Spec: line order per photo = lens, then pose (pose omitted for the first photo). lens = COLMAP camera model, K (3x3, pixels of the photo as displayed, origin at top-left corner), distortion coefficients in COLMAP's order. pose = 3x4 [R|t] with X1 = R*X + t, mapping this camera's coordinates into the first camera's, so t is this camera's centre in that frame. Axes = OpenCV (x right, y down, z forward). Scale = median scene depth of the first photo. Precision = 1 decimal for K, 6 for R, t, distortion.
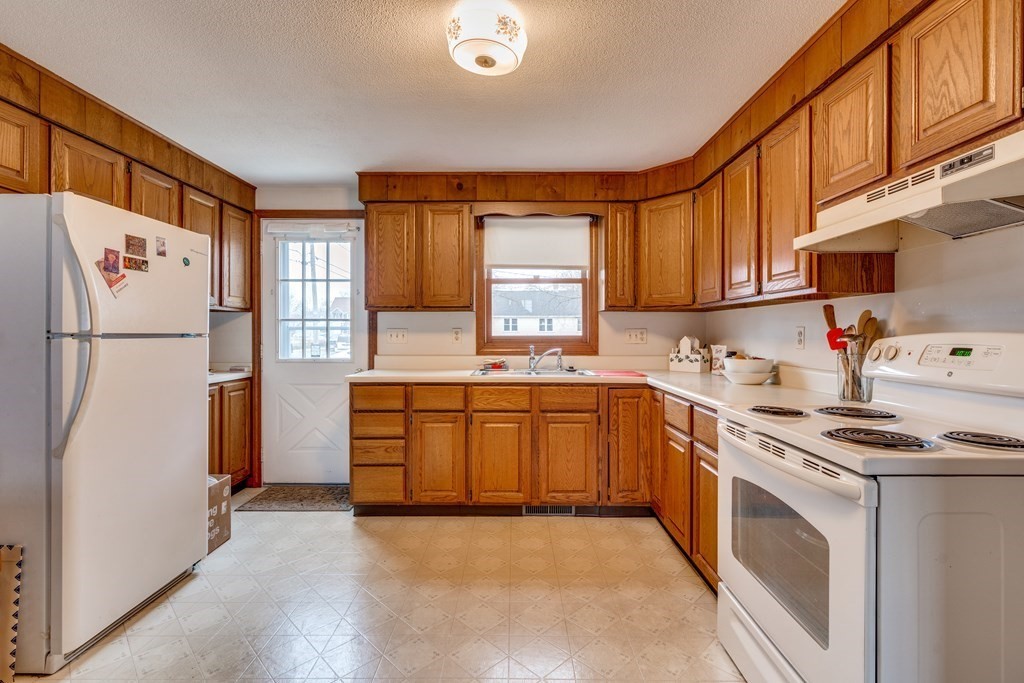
lens RADIAL K [[468.1, 0, 511.3], [0, 468.1, 336.9], [0, 0, 1]] dist [-0.009035, 0.000044]
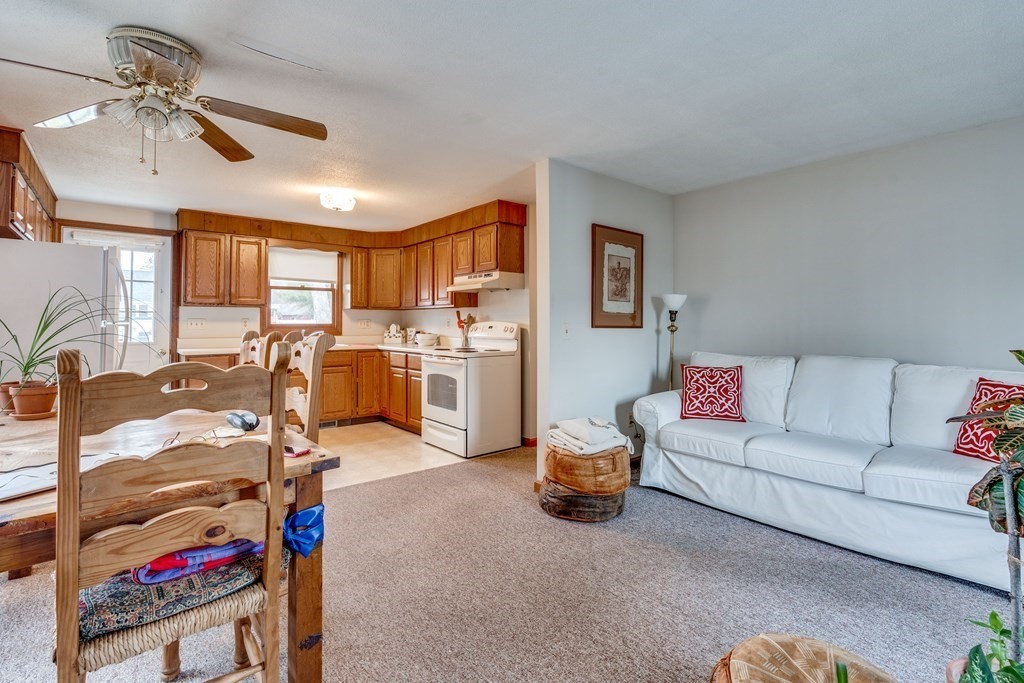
lens RADIAL K [[476.8, 0, 511.4], [0, 476.8, 310.7], [0, 0, 1]] dist [-0.001283, -0.000088]
pose [[0.767630, 0.014871, 0.640720, -0.521412], [0.006205, 0.999511, -0.030632, 0.008752], [-0.640863, 0.027489, 0.767163, -0.808342]]
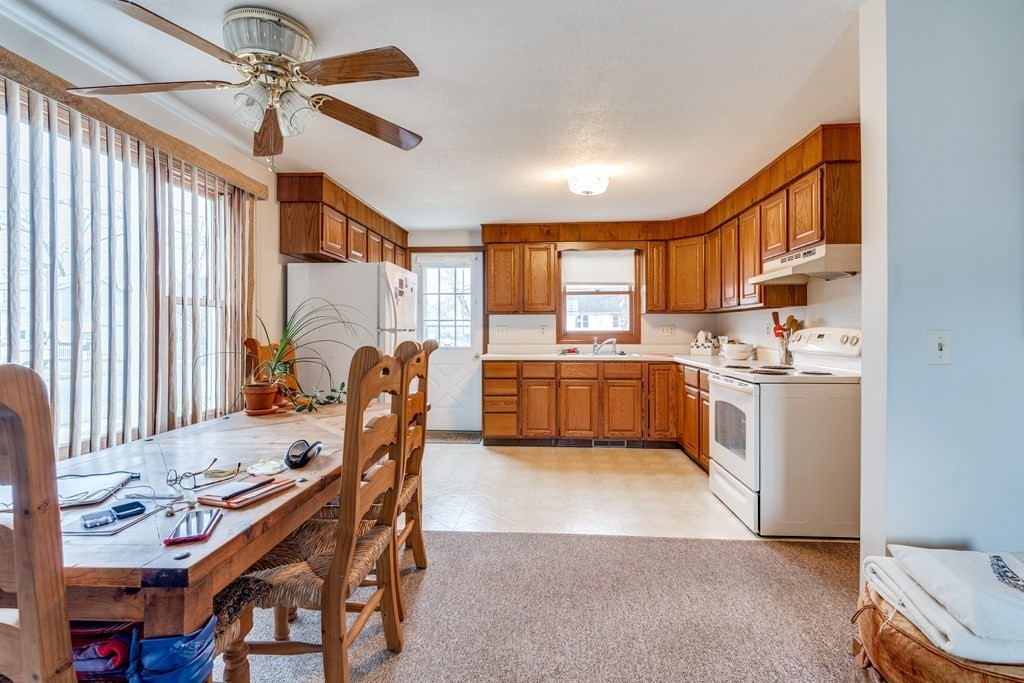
lens RADIAL K [[467.6, 0, 512.9], [0, 467.6, 331.8], [0, 0, 1]] dist [-0.000313, 0.000941]
pose [[0.997664, -0.002903, -0.068251, -0.133731], [0.002671, 0.999990, -0.003503, 0.007136], [0.068261, 0.003312, 0.997662, -0.571397]]
